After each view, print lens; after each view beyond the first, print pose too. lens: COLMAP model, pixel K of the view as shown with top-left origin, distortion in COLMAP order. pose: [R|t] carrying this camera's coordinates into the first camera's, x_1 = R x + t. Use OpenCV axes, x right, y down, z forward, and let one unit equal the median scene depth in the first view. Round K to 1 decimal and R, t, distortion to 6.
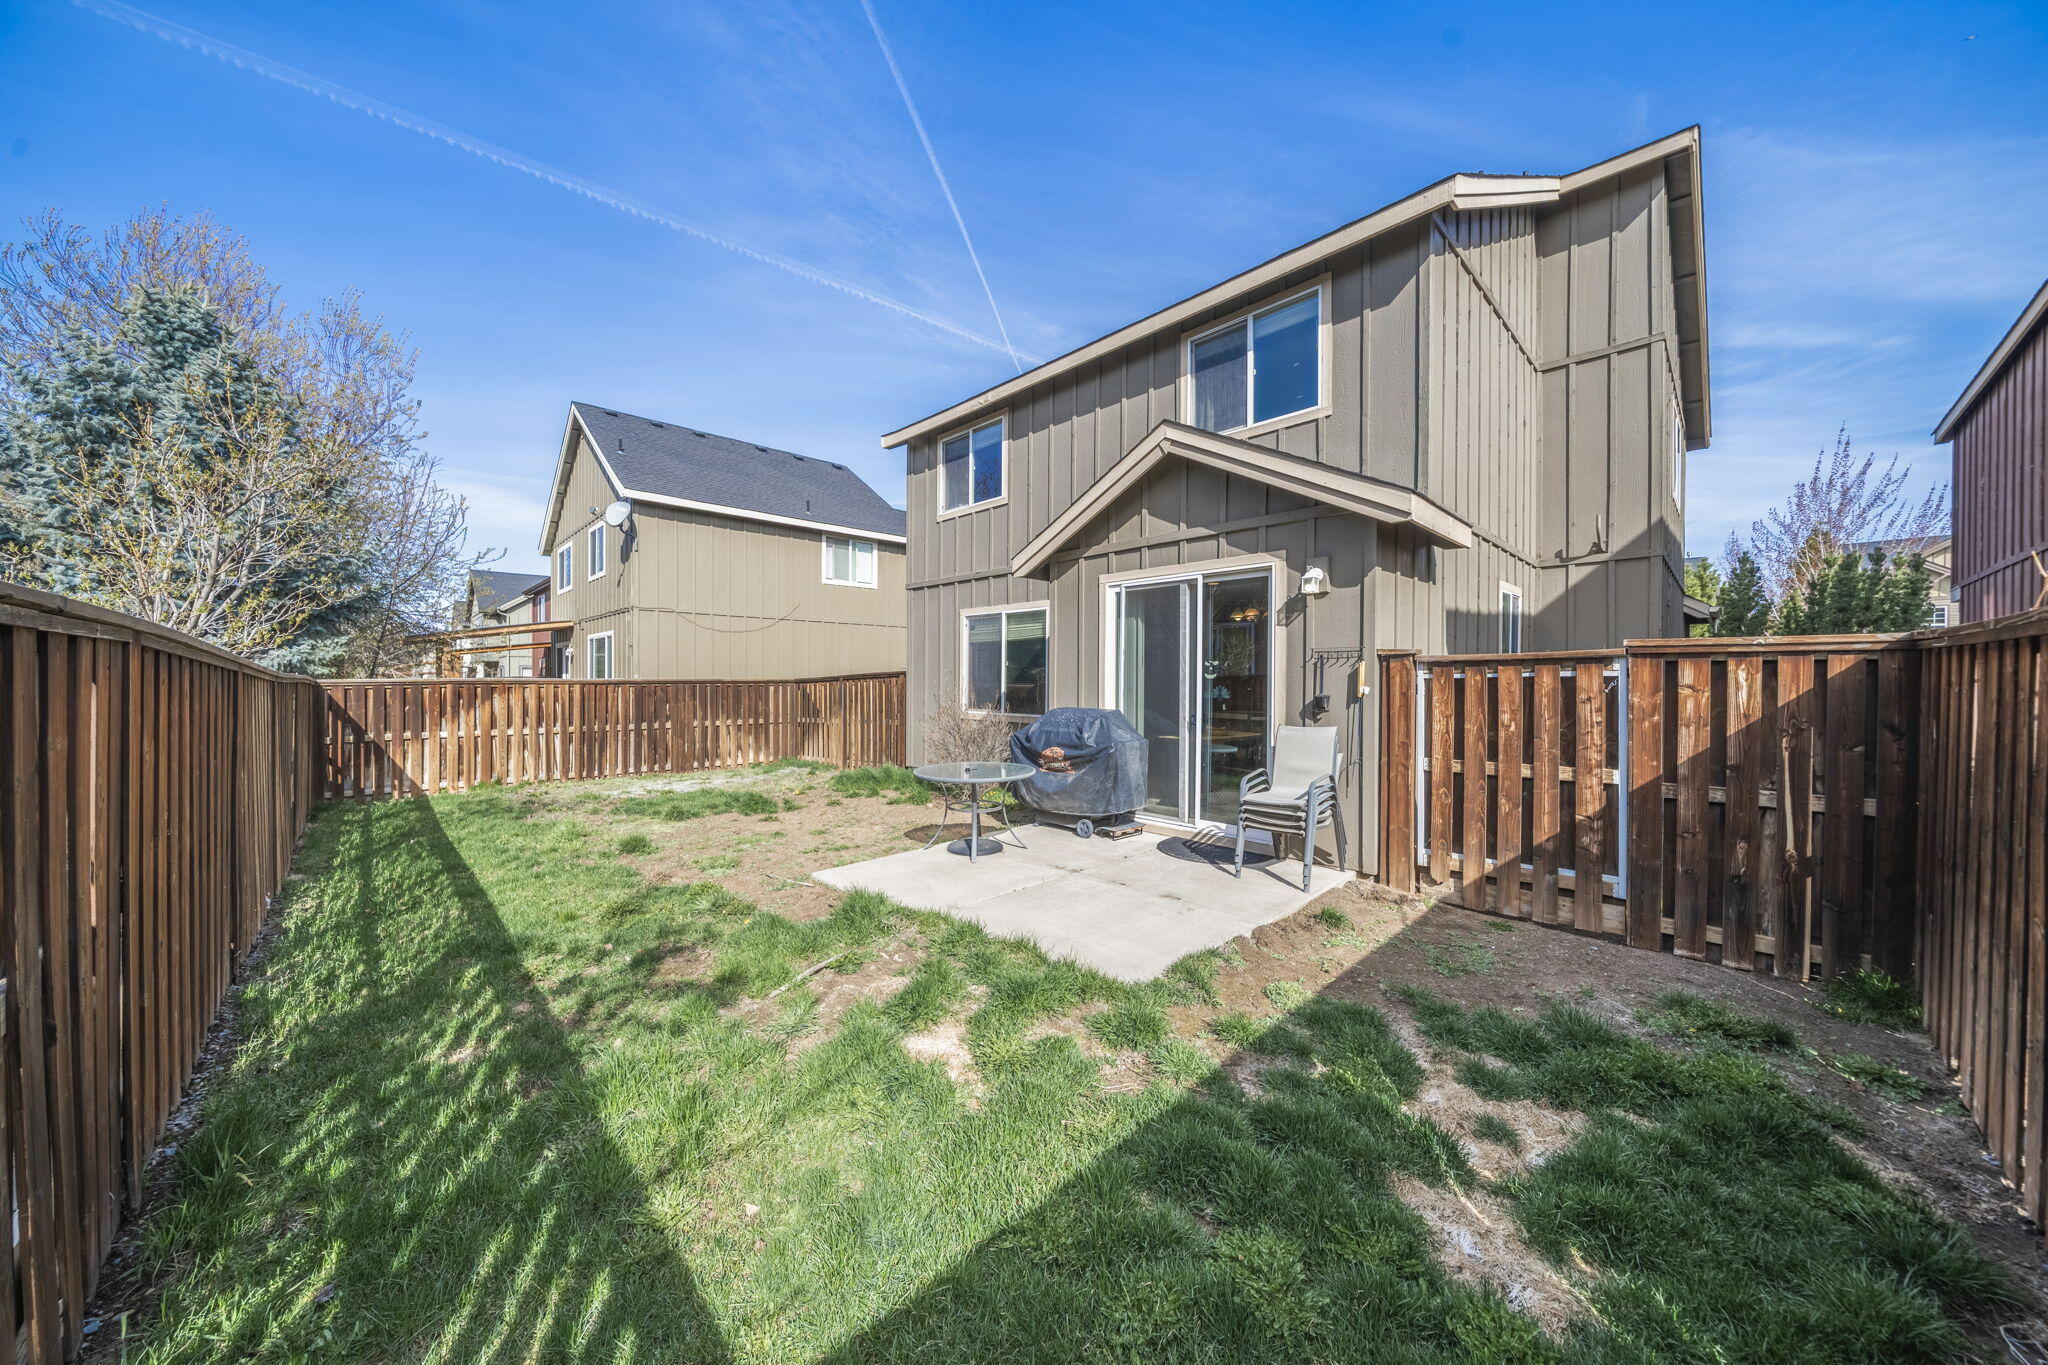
lens RADIAL K [[750.9, 0, 1018.8], [0, 750.9, 690.2], [0, 0, 1]] dist [-0.002332, -0.000068]
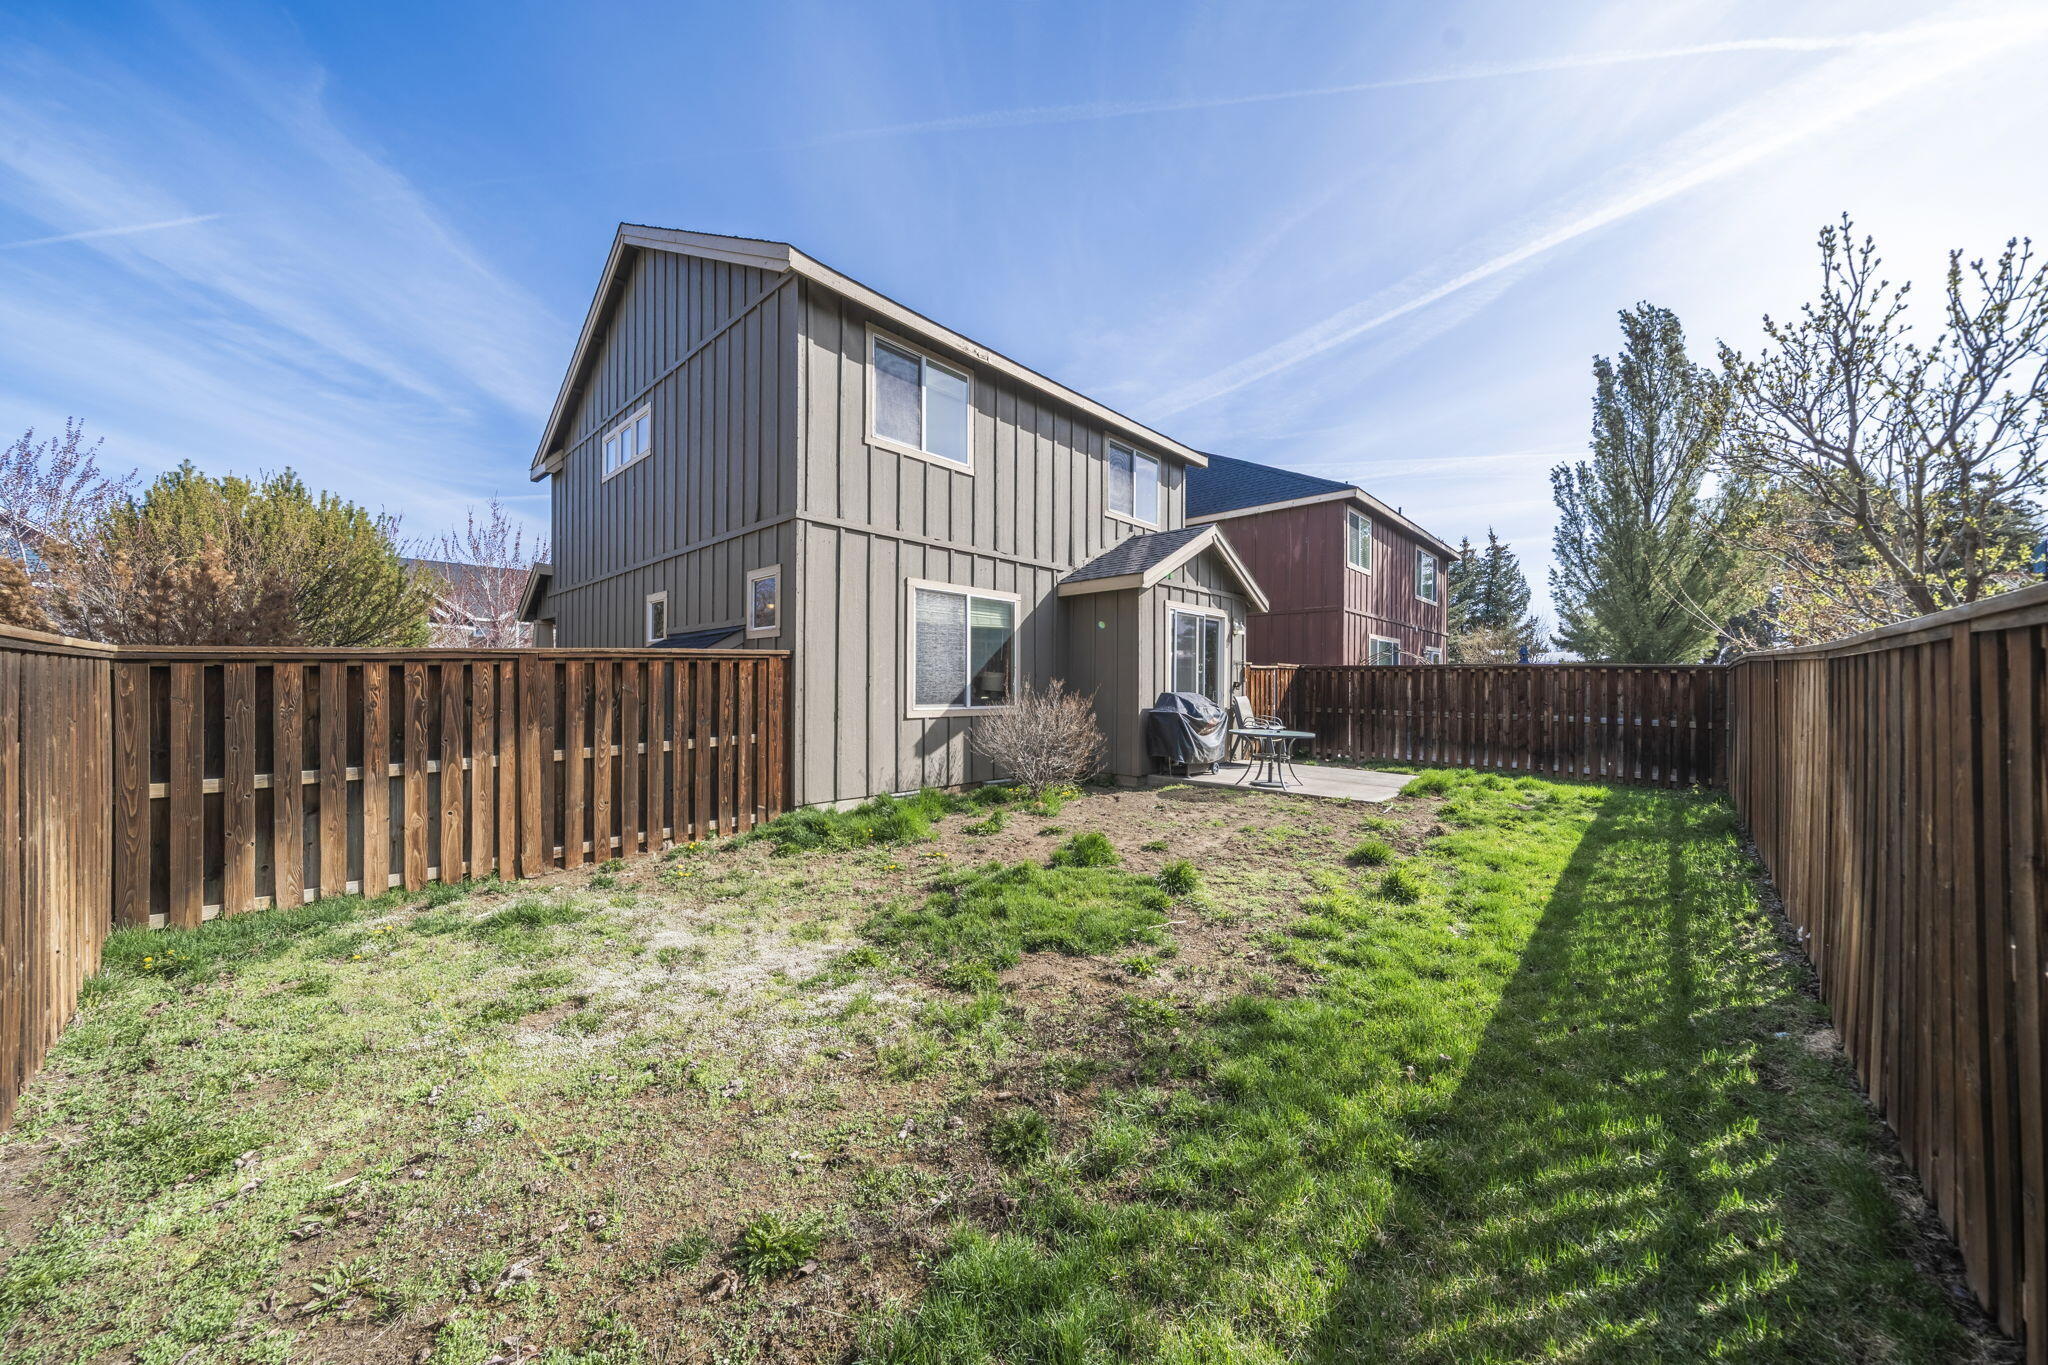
lens RADIAL K [[706.6, 0, 1017.5], [0, 706.6, 689.1], [0, 0, 1]] dist [-0.004065, 0.000039]
pose [[-0.085775, -0.012441, 0.996237, -0.540545], [0.001817, 0.999918, 0.012643, 0.000905], [-0.996313, 0.002894, -0.085745, 0.616402]]
